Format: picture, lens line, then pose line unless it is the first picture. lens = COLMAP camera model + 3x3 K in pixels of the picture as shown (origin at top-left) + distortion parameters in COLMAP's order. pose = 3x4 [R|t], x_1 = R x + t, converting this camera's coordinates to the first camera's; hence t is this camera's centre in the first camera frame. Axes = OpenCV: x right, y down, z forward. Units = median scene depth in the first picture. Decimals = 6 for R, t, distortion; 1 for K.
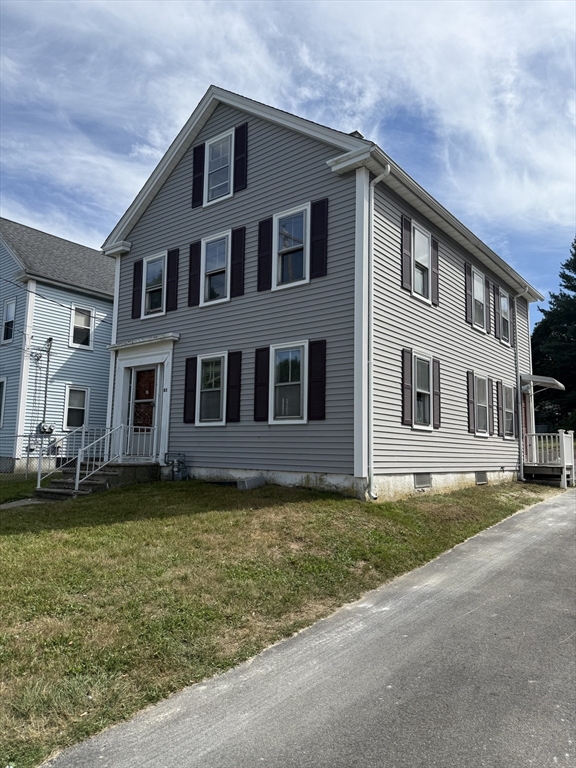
lens RADIAL K [[537.8, 0, 288.0], [0, 537.8, 384.0], [0, 0, 1]] dist [0.083736, -0.000795]
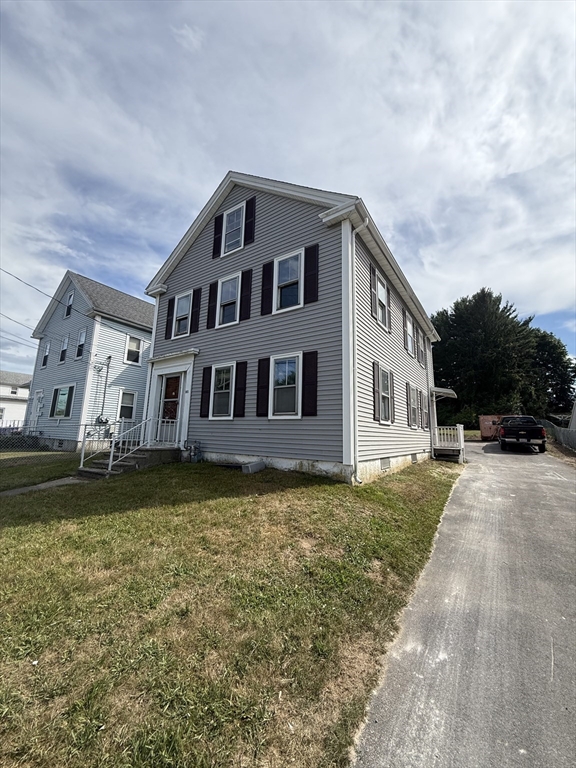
lens RADIAL K [[305.1, 0, 289.0], [0, 305.1, 381.3], [0, 0, 1]] dist [0.000164, -0.000242]
pose [[0.997000, 0.020242, 0.074707, -0.039901], [-0.016630, 0.998677, -0.048651, 0.019880], [-0.075593, 0.047262, 0.996018, 0.268827]]
